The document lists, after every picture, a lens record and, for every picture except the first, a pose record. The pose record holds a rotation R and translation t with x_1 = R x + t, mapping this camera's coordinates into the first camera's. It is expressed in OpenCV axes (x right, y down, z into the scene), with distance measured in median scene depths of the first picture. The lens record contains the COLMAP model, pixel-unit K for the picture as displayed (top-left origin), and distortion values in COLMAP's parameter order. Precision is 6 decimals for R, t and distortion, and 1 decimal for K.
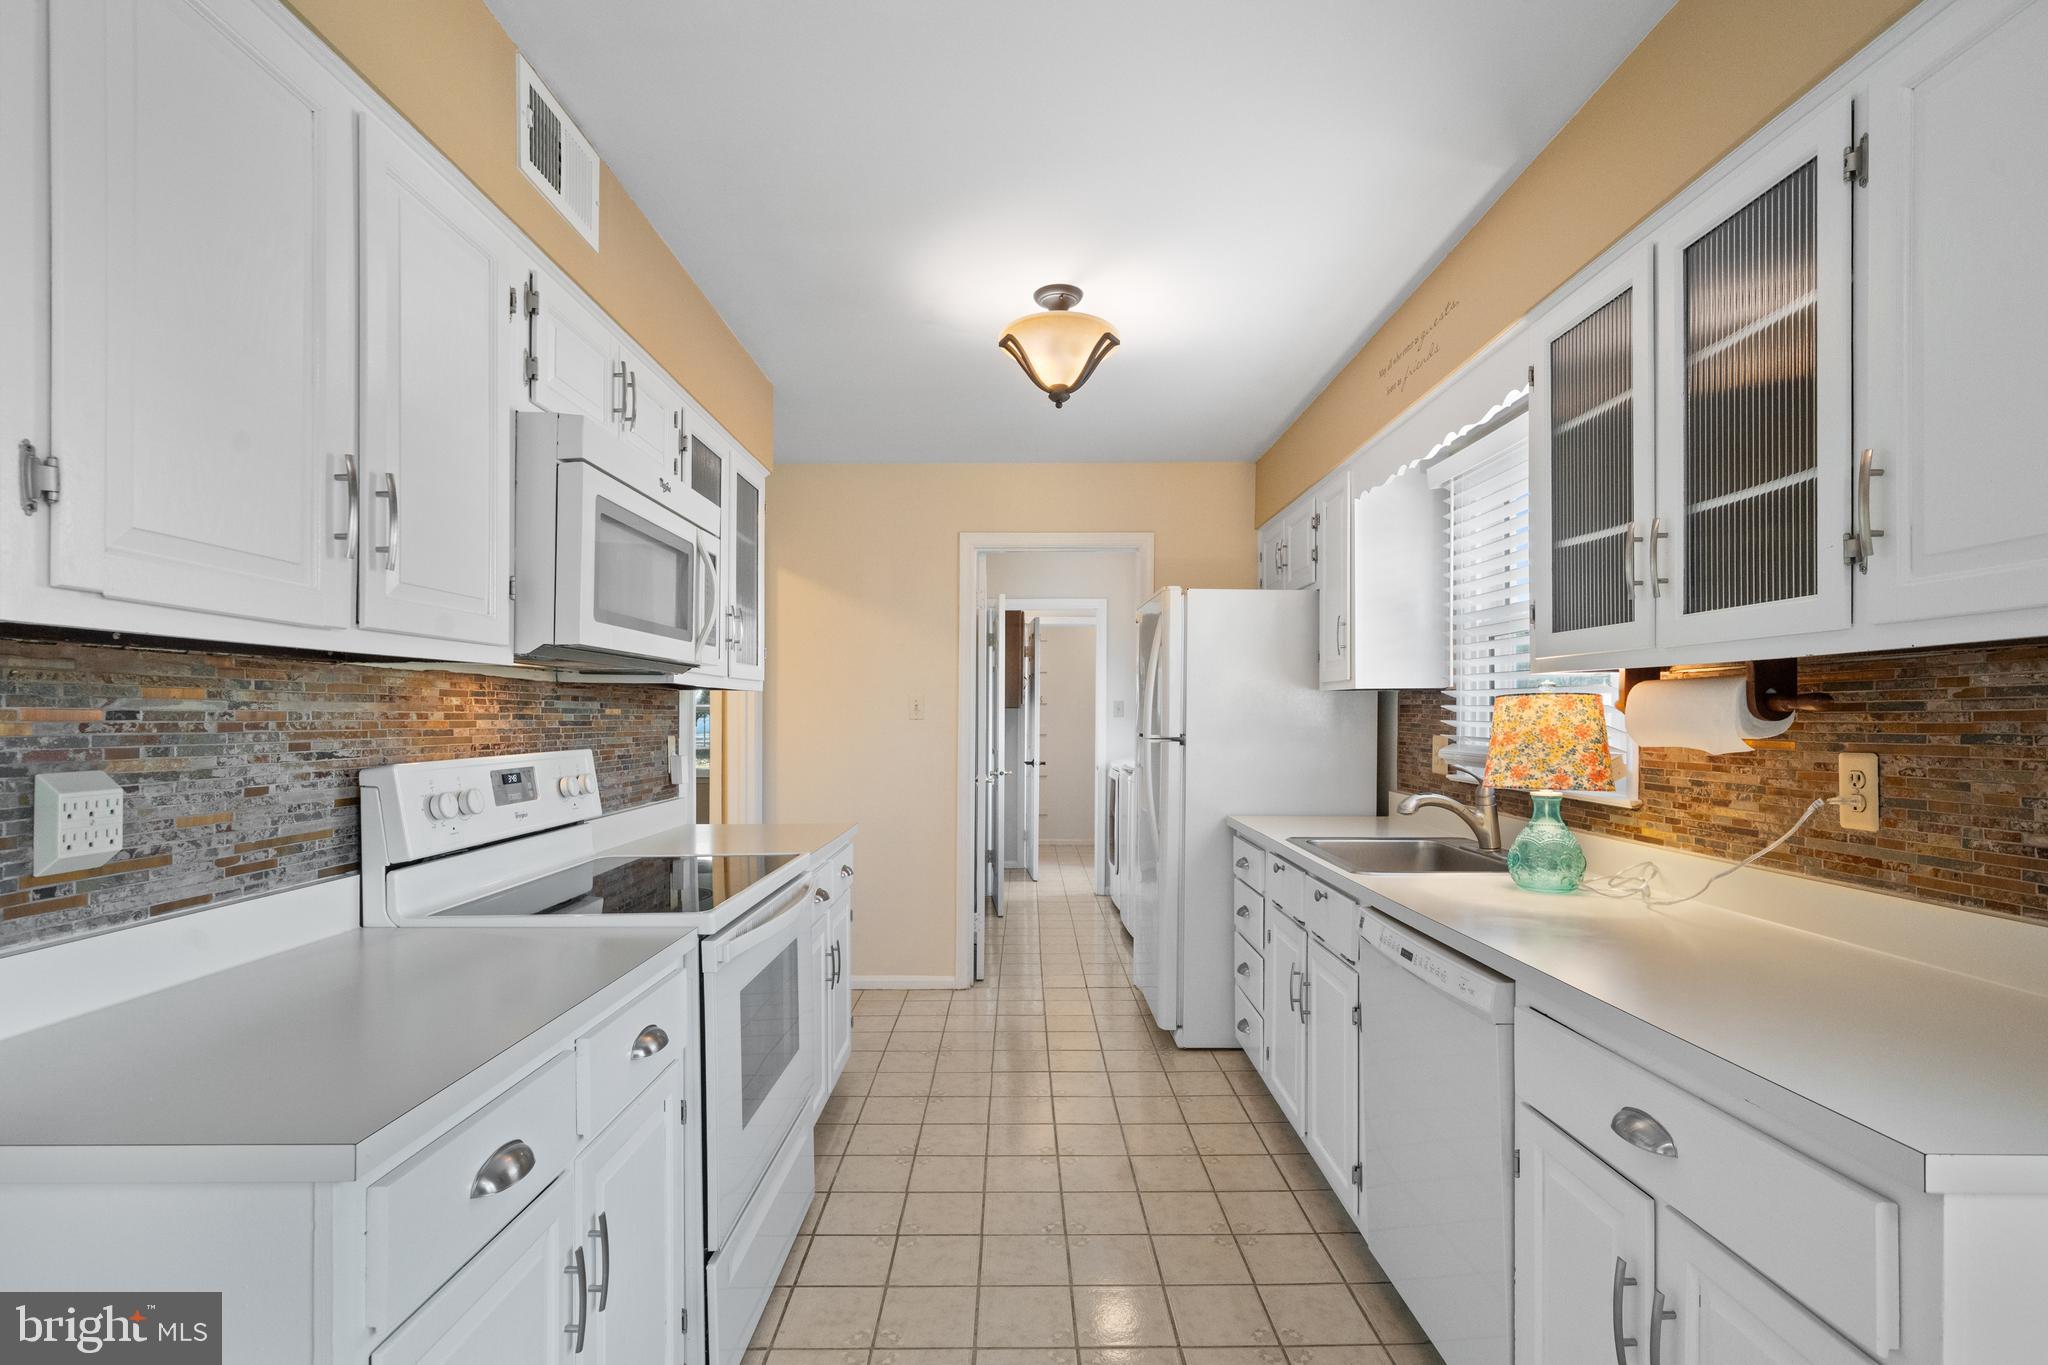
lens RADIAL K [[913.9, 0, 1027.4], [0, 913.9, 691.1], [0, 0, 1]] dist [0.016232, 0.000312]
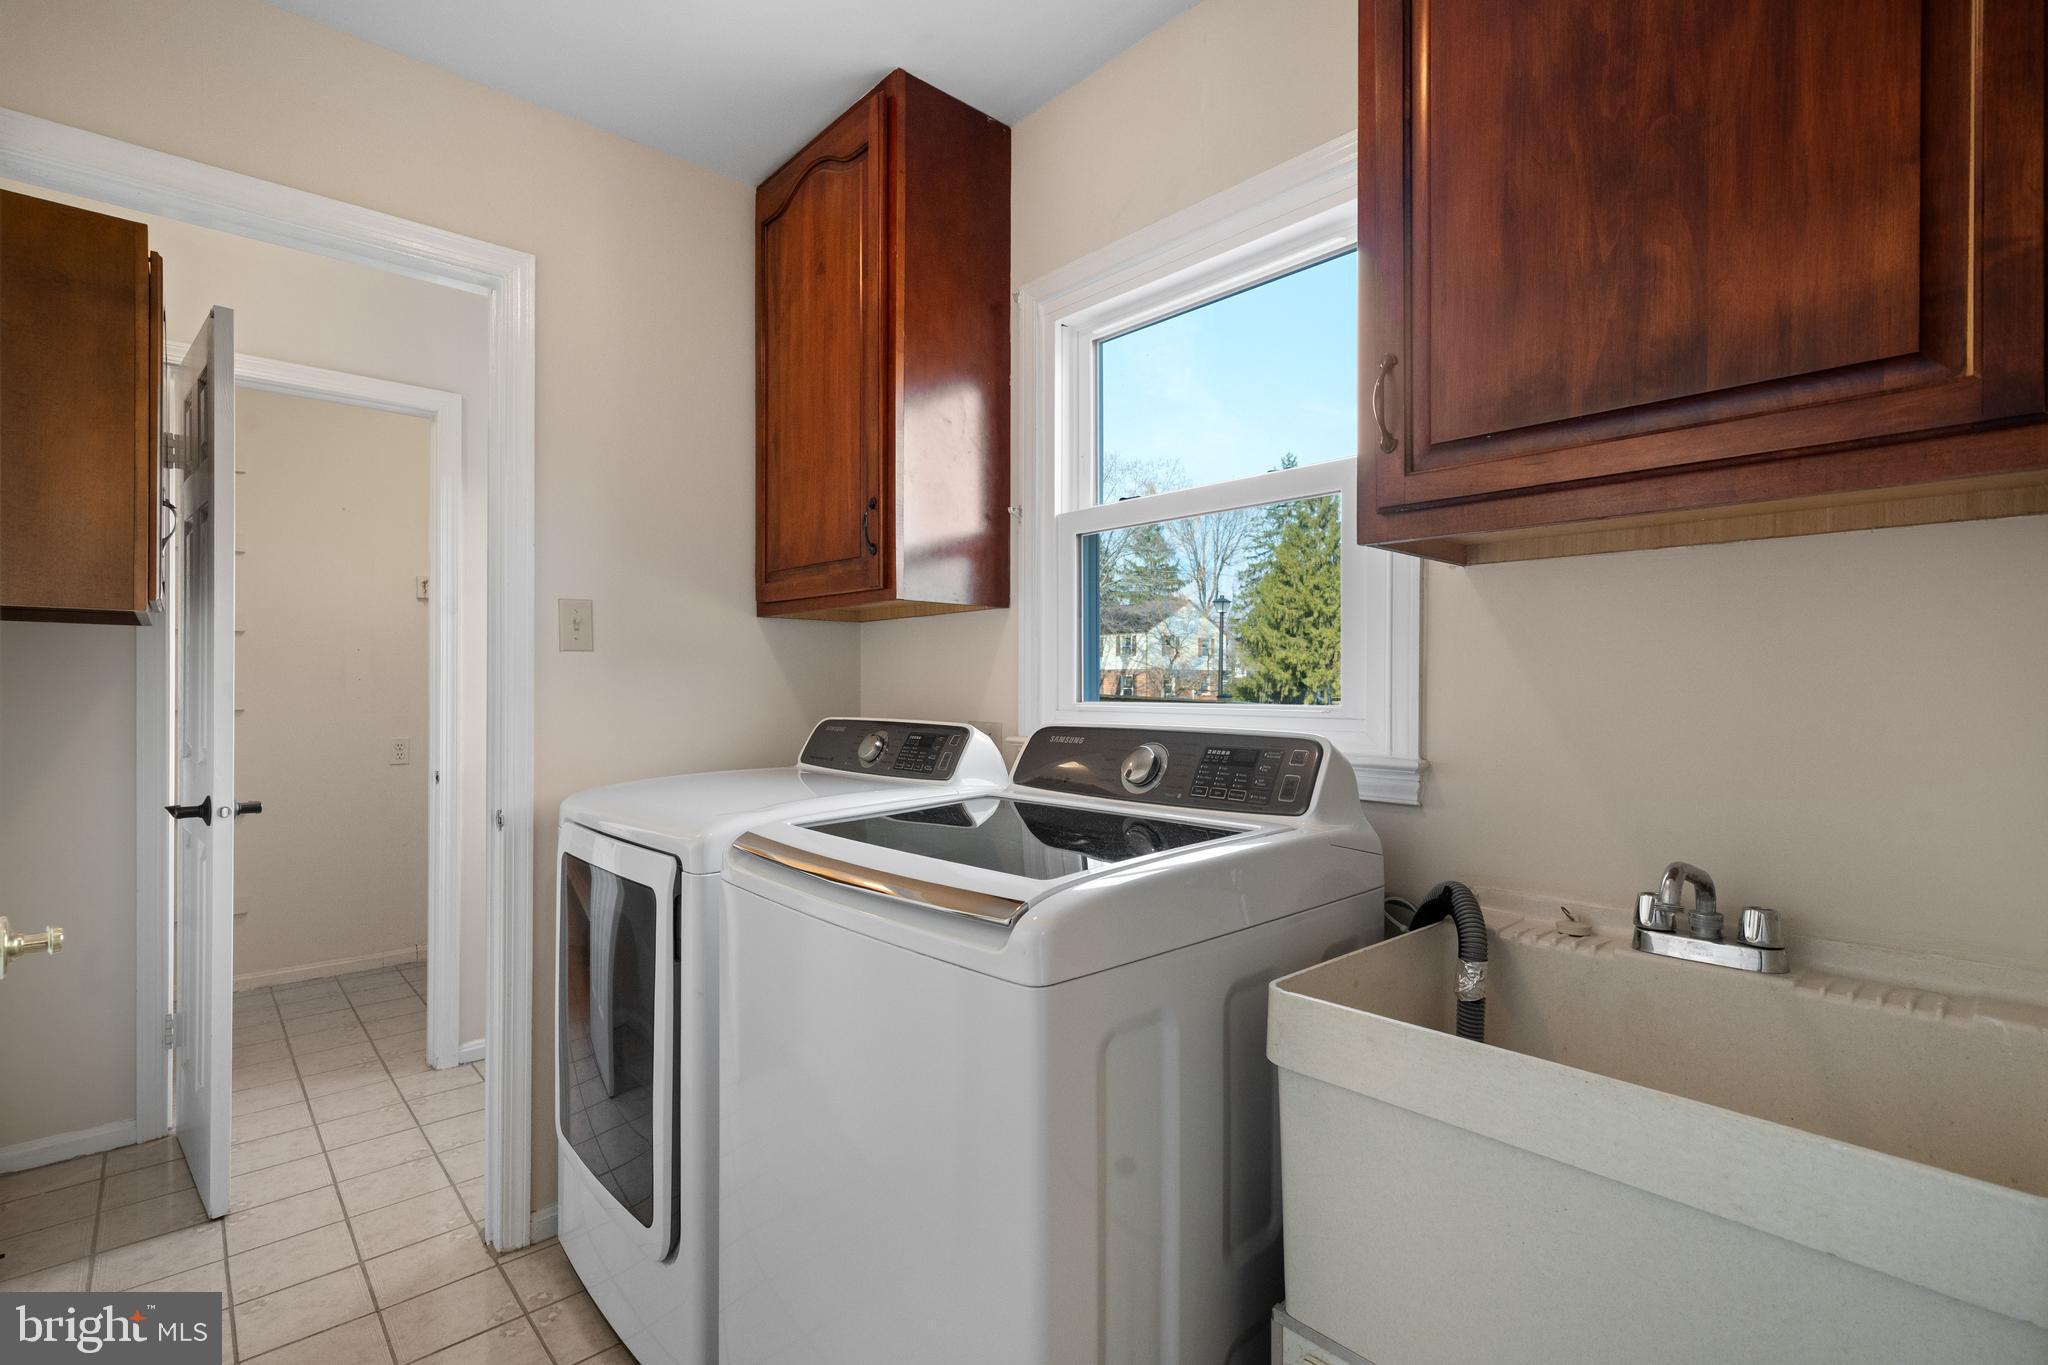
lens RADIAL K [[913.9, 0, 1027.4], [0, 913.9, 691.1], [0, 0, 1]] dist [0.016232, 0.000312]
pose [[0.745743, -0.001909, 0.666231, 0.004976], [-0.008978, 0.999876, 0.012914, 0.034582], [-0.666173, -0.015612, 0.745634, 0.621225]]
